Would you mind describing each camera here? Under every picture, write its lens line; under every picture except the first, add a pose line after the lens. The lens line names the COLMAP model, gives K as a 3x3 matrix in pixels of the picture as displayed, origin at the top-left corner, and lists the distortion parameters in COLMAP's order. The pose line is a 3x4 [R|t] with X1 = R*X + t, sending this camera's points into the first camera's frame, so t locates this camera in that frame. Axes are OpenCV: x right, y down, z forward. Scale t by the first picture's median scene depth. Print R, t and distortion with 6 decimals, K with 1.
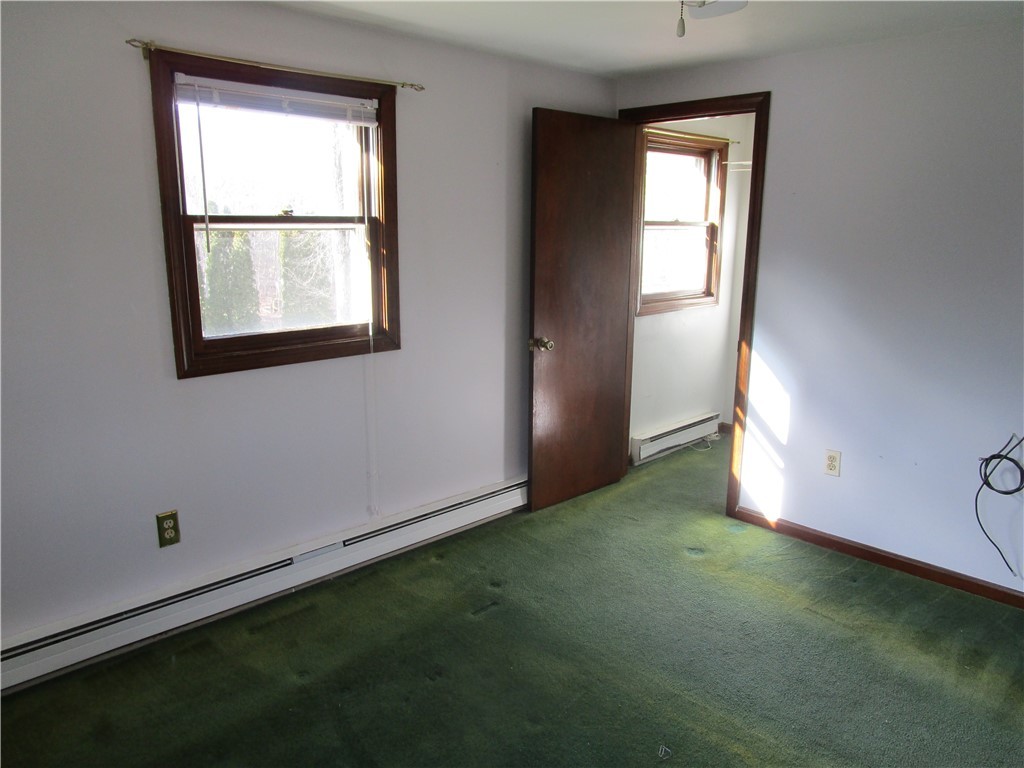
lens RADIAL K [[734.2, 0, 509.4], [0, 734.2, 387.4], [0, 0, 1]] dist [-0.005023, -0.008164]
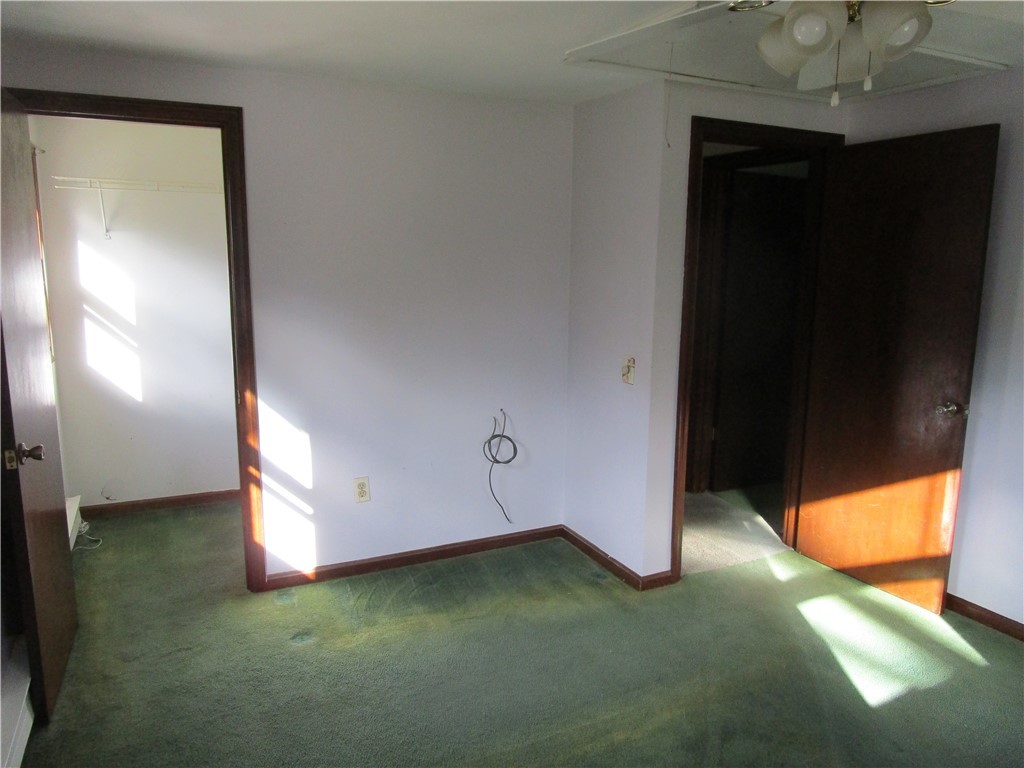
lens RADIAL K [[734.2, 0, 511.5], [0, 734.2, 378.7], [0, 0, 1]] dist [-0.005023, -0.008164]
pose [[0.290124, -0.149968, 0.945165, -0.411909], [0.198391, 0.975614, 0.093902, -0.095386], [-0.936199, 0.160270, 0.312801, 0.436814]]
